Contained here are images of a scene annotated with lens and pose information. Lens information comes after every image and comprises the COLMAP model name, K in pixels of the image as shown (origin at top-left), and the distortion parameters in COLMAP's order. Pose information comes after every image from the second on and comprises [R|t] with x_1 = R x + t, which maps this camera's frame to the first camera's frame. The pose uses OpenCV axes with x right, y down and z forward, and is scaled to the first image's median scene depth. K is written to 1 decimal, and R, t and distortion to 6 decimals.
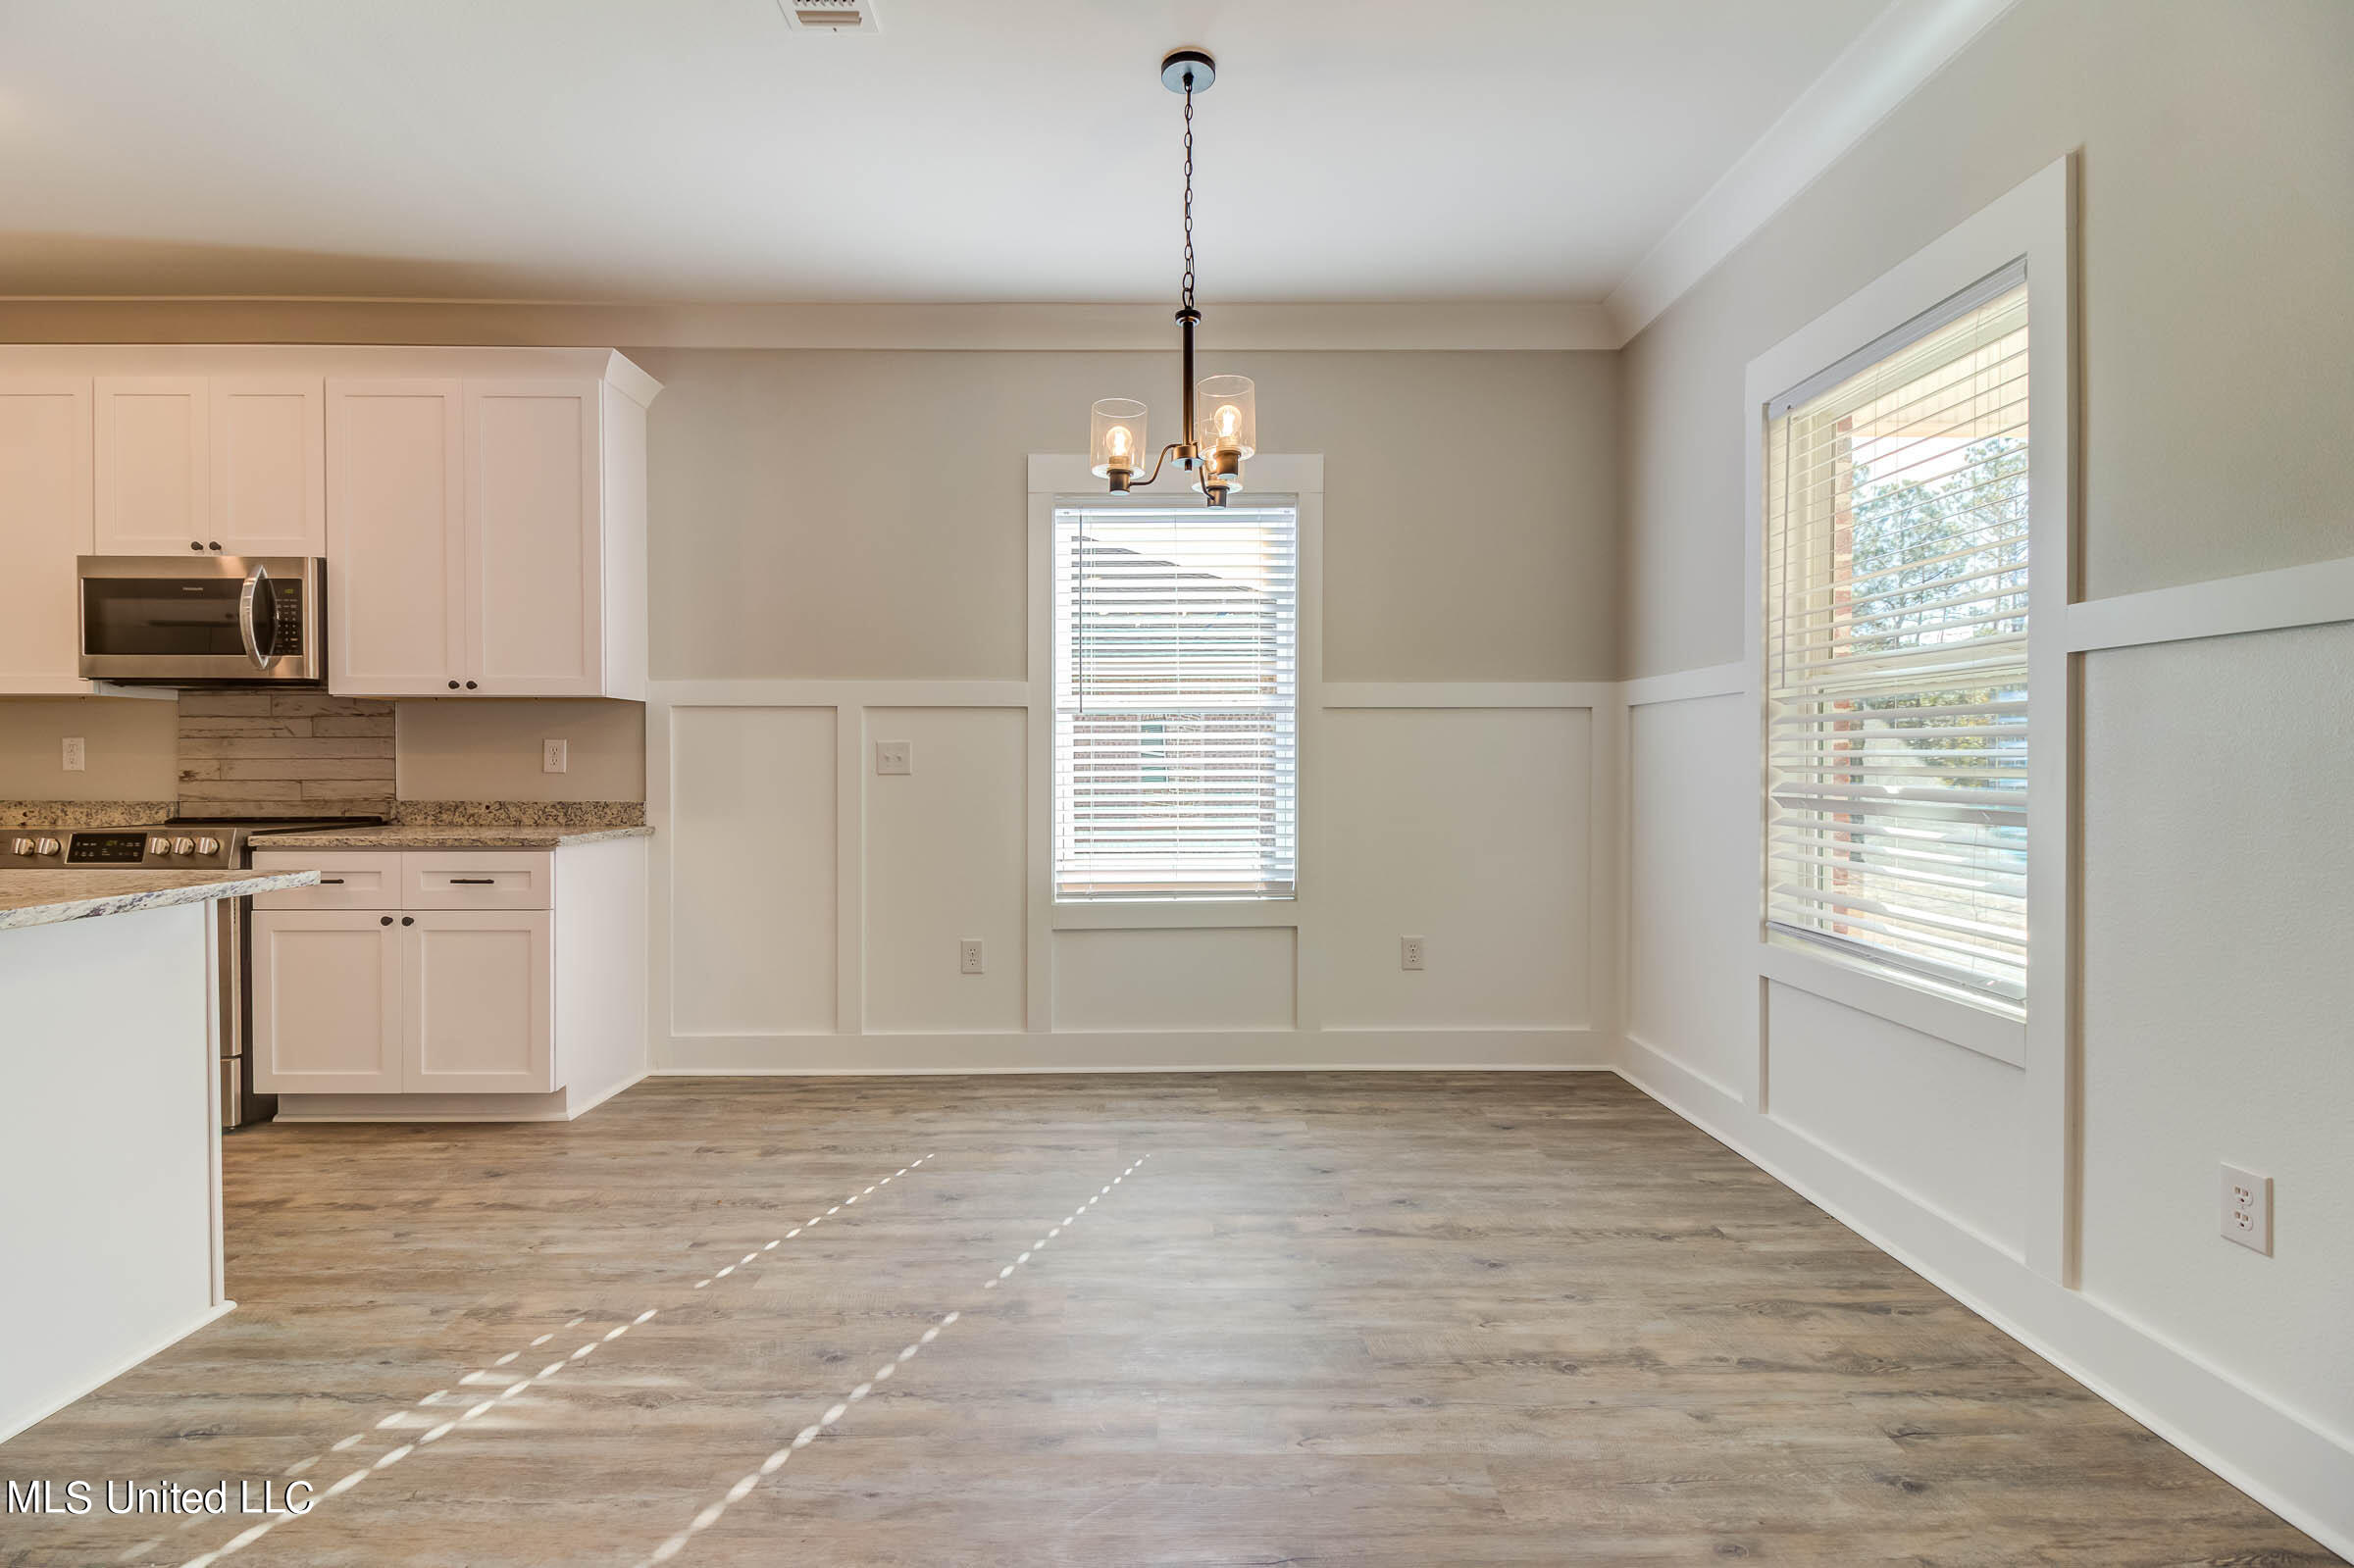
lens RADIAL K [[1083.3, 0, 1163.8], [0, 1083.3, 769.8], [0, 0, 1]] dist [0.019602, -0.013583]
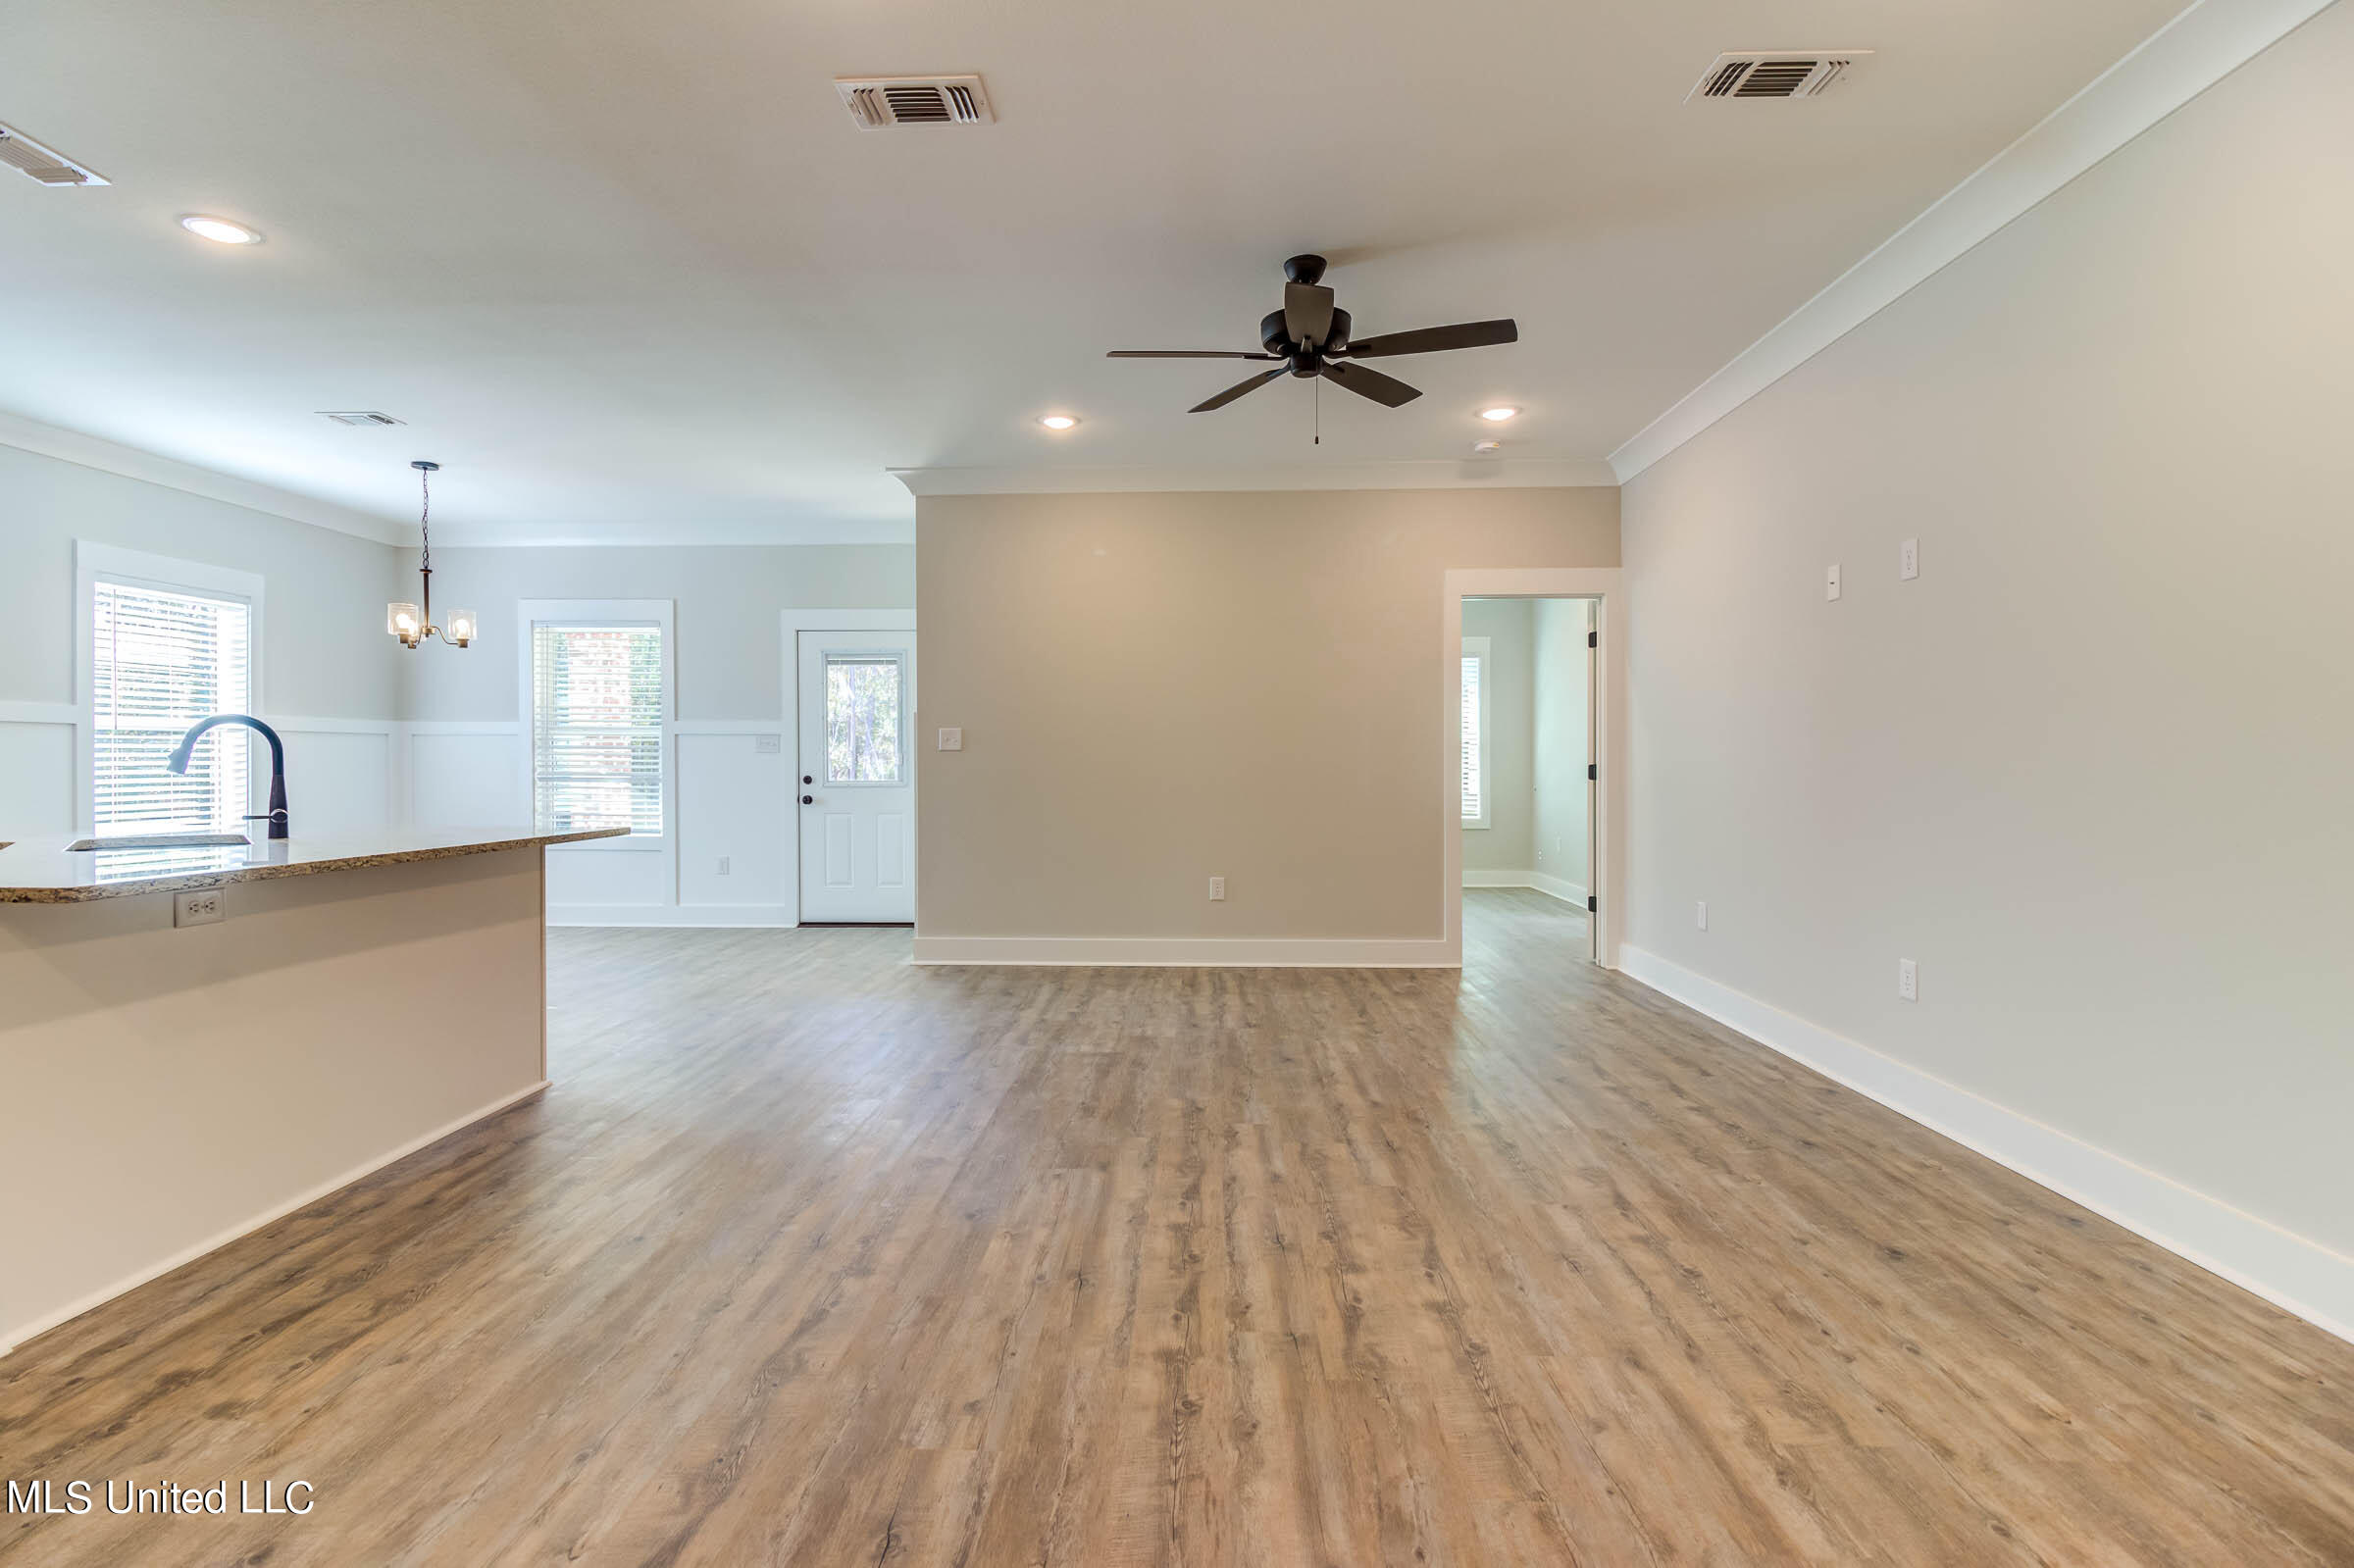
lens RADIAL K [[1083.3, 0, 1172.5], [0, 1083.3, 765.7], [0, 0, 1]] dist [0.019602, -0.013583]
pose [[0.043767, -0.003786, 0.999035, -1.763962], [0.007567, 0.999965, 0.003458, 0.000191], [-0.999013, 0.007408, 0.043795, -0.534129]]
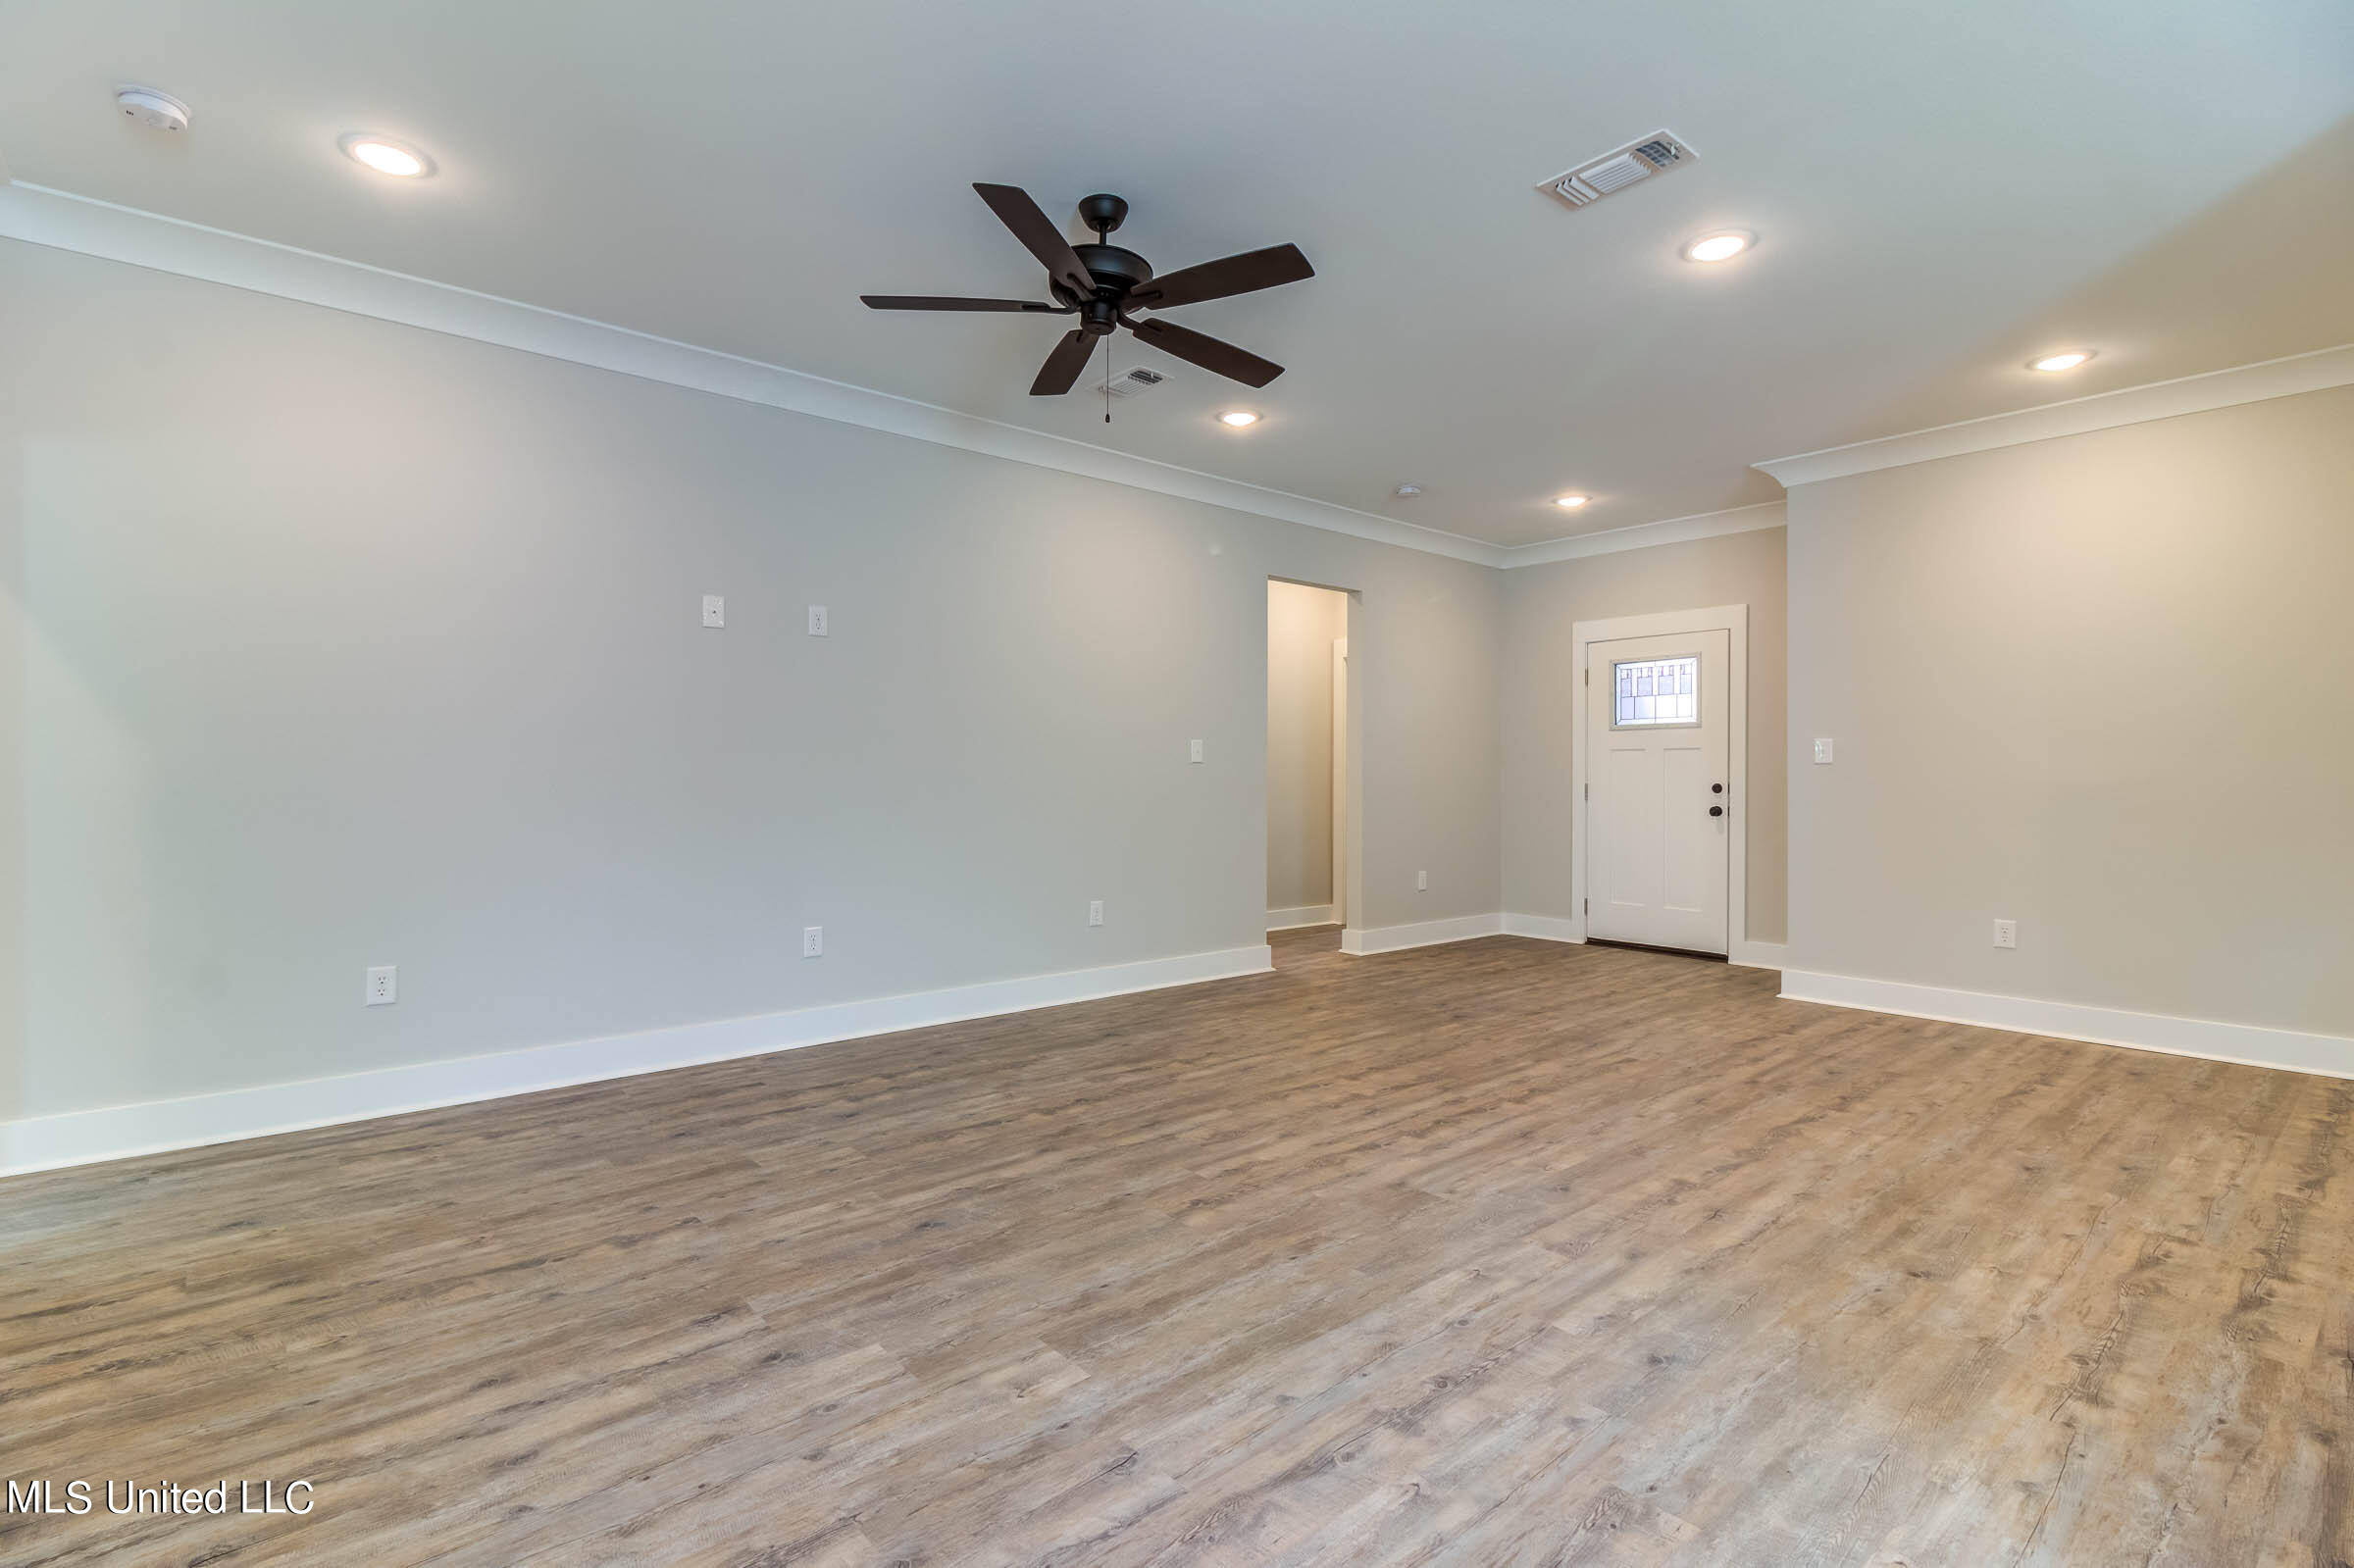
lens RADIAL K [[1083.3, 0, 1156.5], [0, 1083.3, 750.1], [0, 0, 1]] dist [0.019602, -0.013583]
pose [[-0.770204, -0.019797, -0.637490, -0.068915], [-0.008176, 0.999743, -0.021168, 0.003134], [0.637745, -0.011091, -0.770168, 0.154145]]
